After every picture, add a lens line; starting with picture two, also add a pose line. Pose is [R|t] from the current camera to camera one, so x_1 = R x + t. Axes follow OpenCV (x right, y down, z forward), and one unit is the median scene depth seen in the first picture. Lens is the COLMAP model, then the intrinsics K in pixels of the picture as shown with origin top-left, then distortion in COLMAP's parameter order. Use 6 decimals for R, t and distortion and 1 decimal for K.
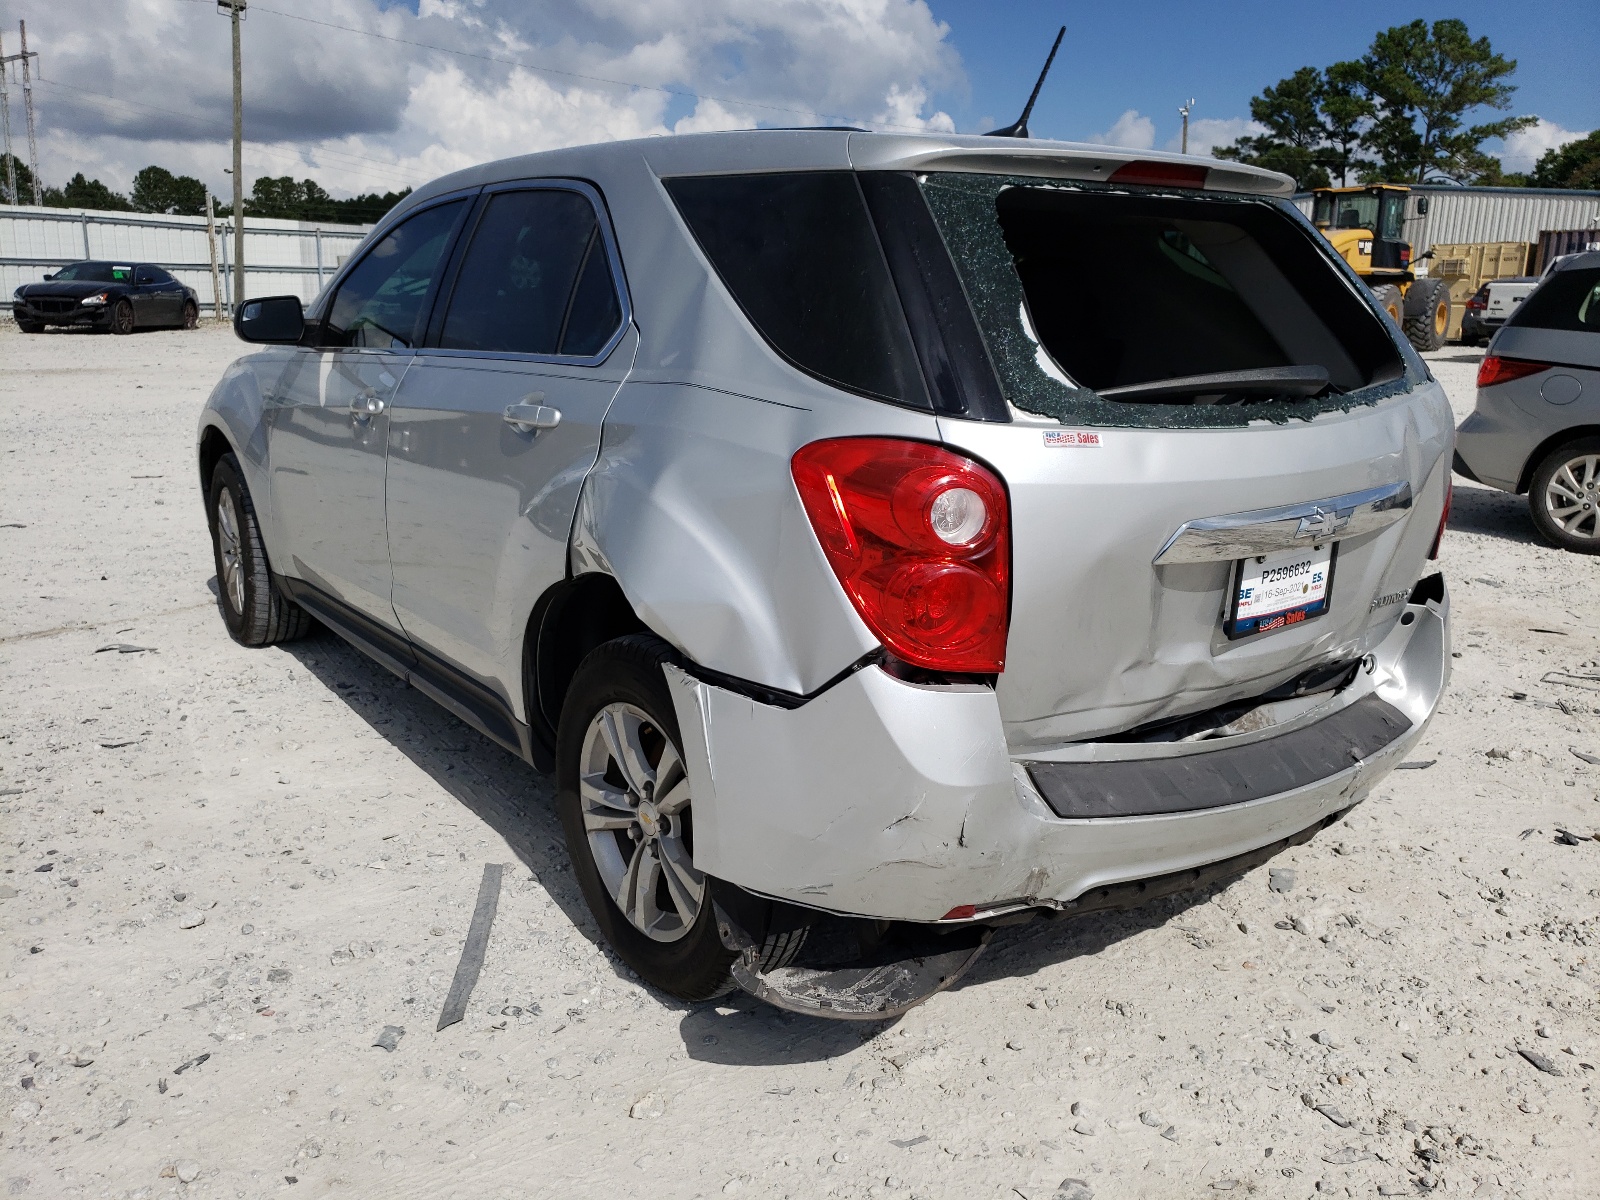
lens RADIAL K [[1209.2, 0, 800.0], [0, 1209.2, 600.0], [0, 0, 1]] dist [0.011853, 0.004932]
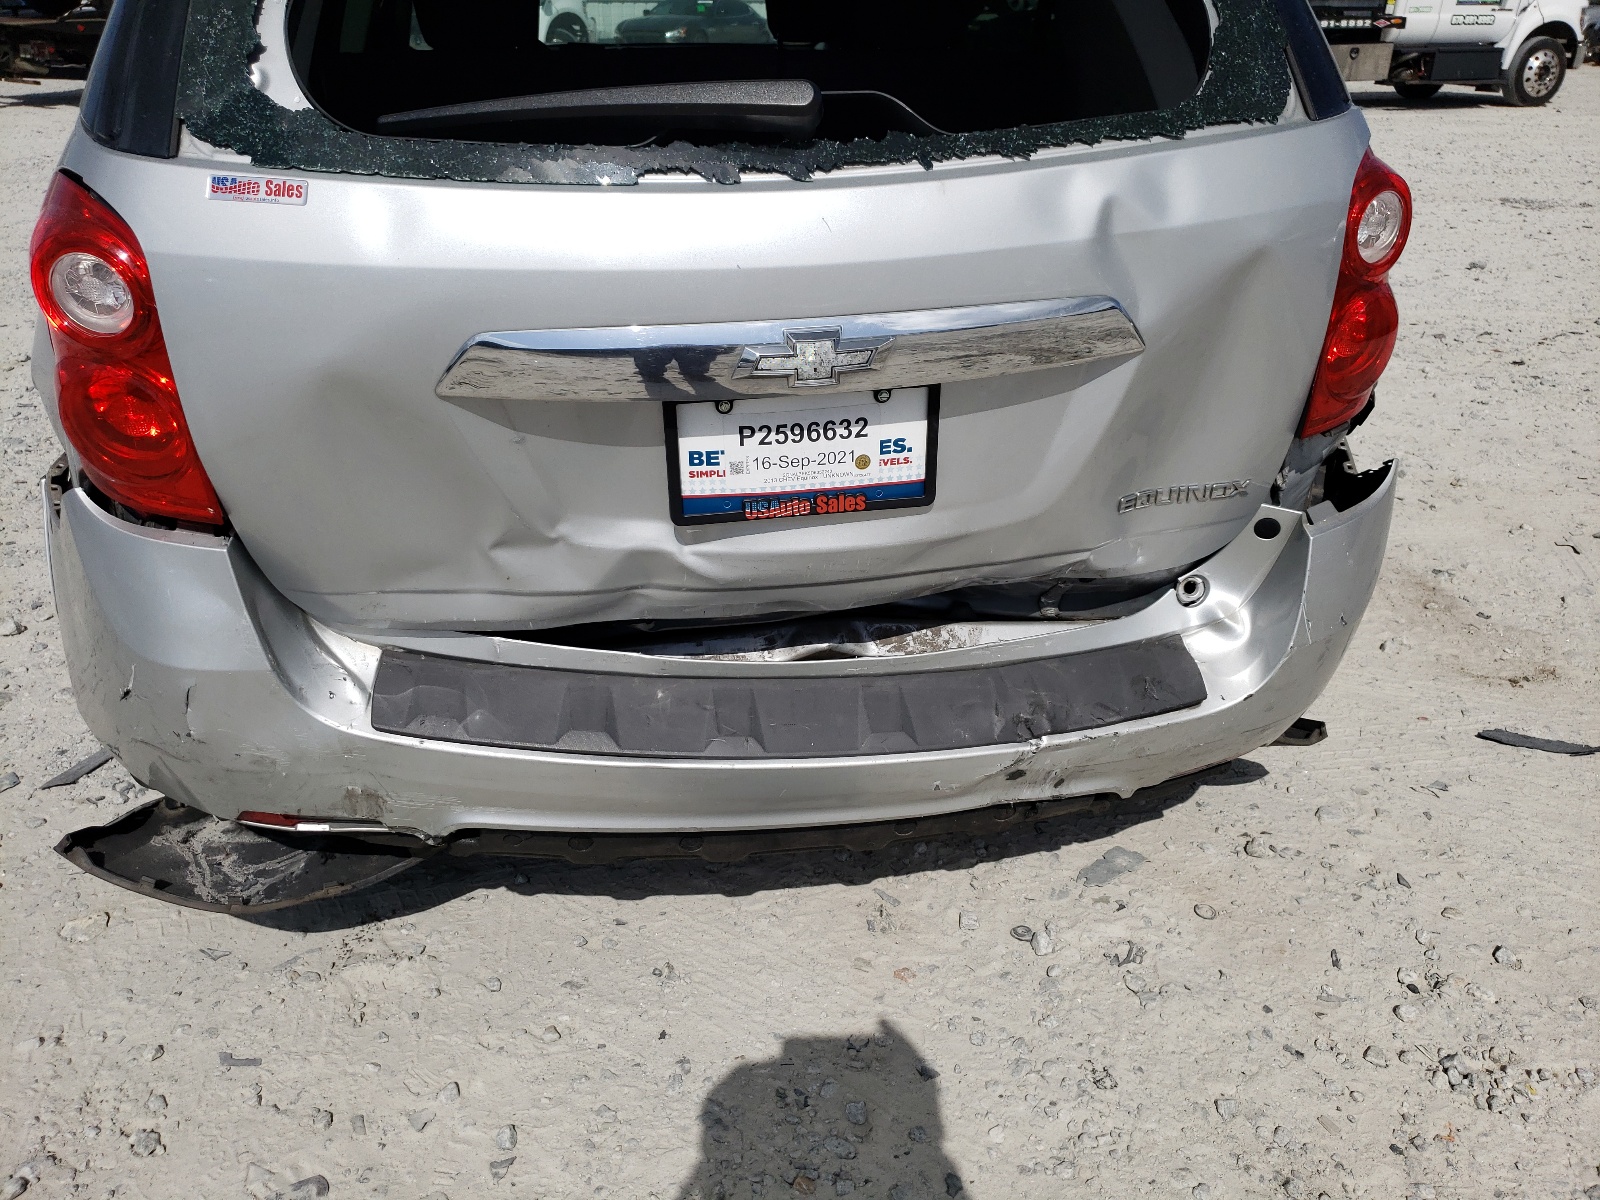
lens RADIAL K [[1199.8, 0, 796.3], [0, 1199.8, 567.3], [0, 0, 1]] dist [0.052272, -0.001456]
pose [[0.895559, 0.168852, -0.411659, 0.642551], [-0.094511, 0.976272, 0.194835, -0.072791], [0.434790, -0.135580, 0.890267, 0.418881]]
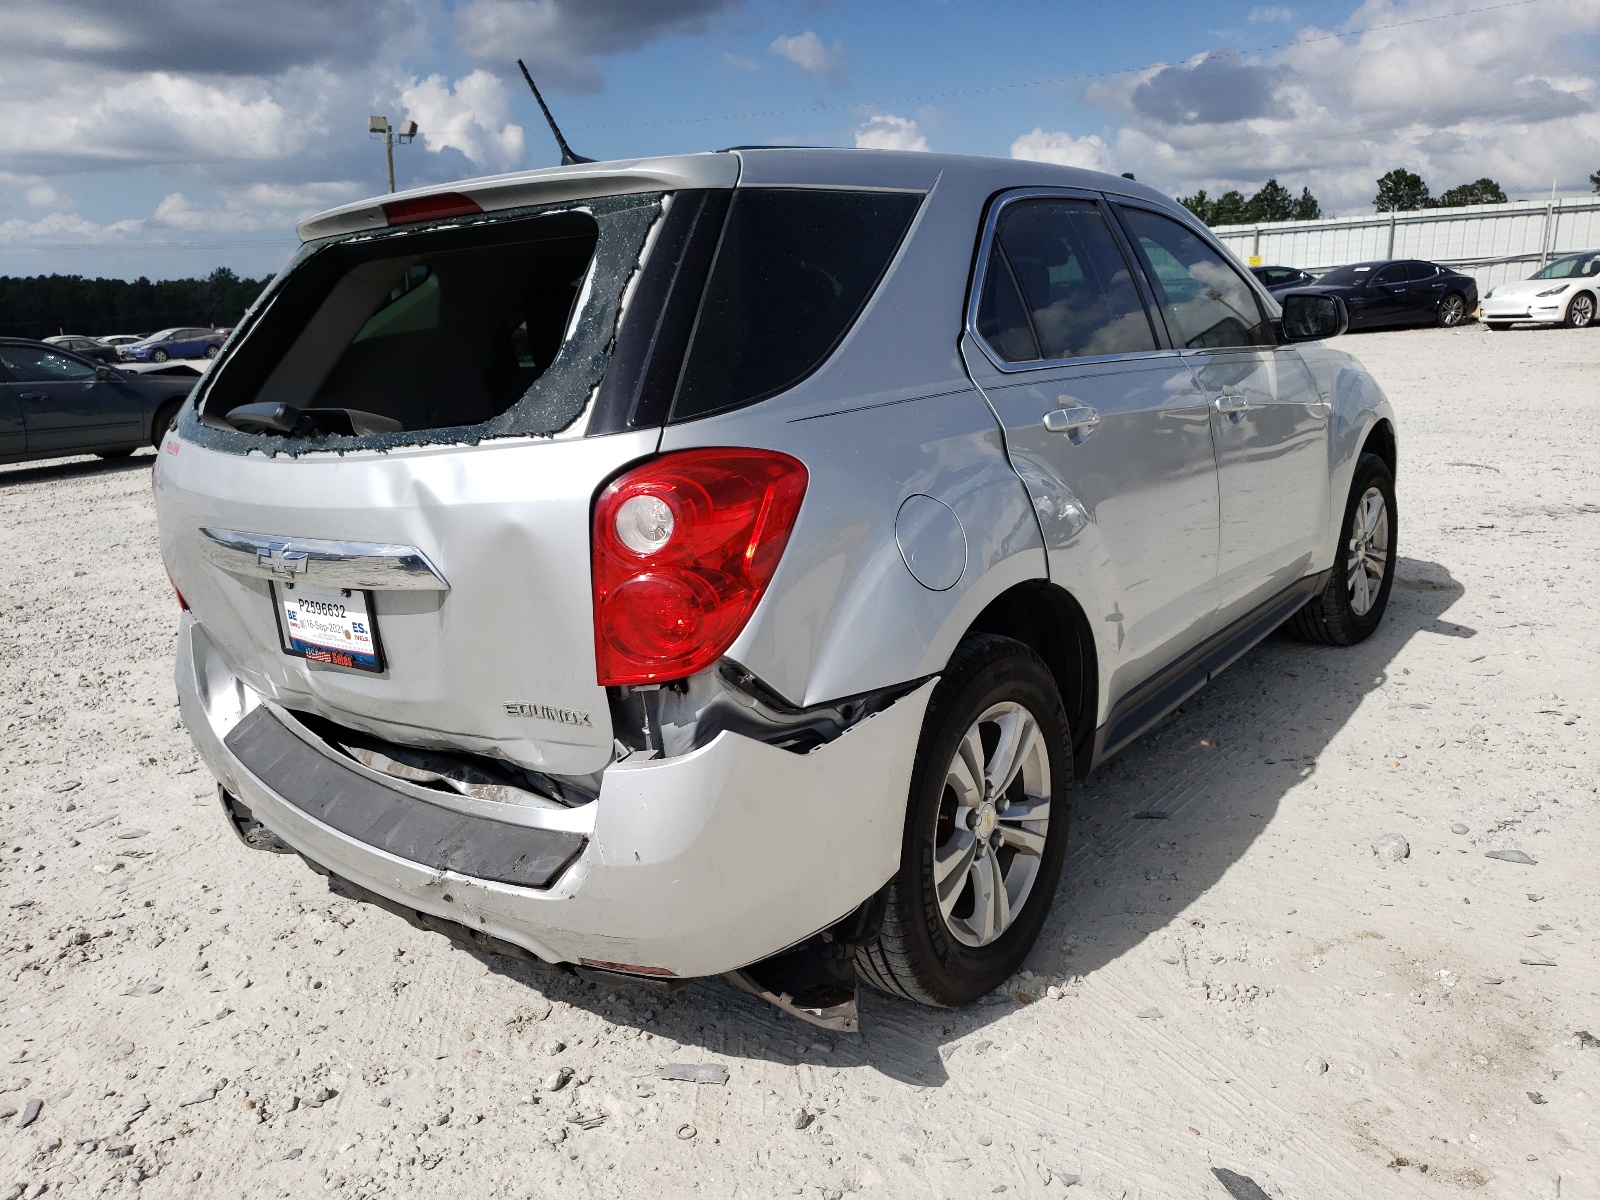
lens RADIAL K [[1209.2, 0, 800.0], [0, 1209.2, 600.0], [0, 0, 1]] dist [0.011853, 0.004932]
pose [[0.289532, 0.192748, -0.937560, 1.396408], [-0.181566, 0.972790, 0.143921, -0.235919], [0.939790, 0.128559, 0.316651, 1.015518]]
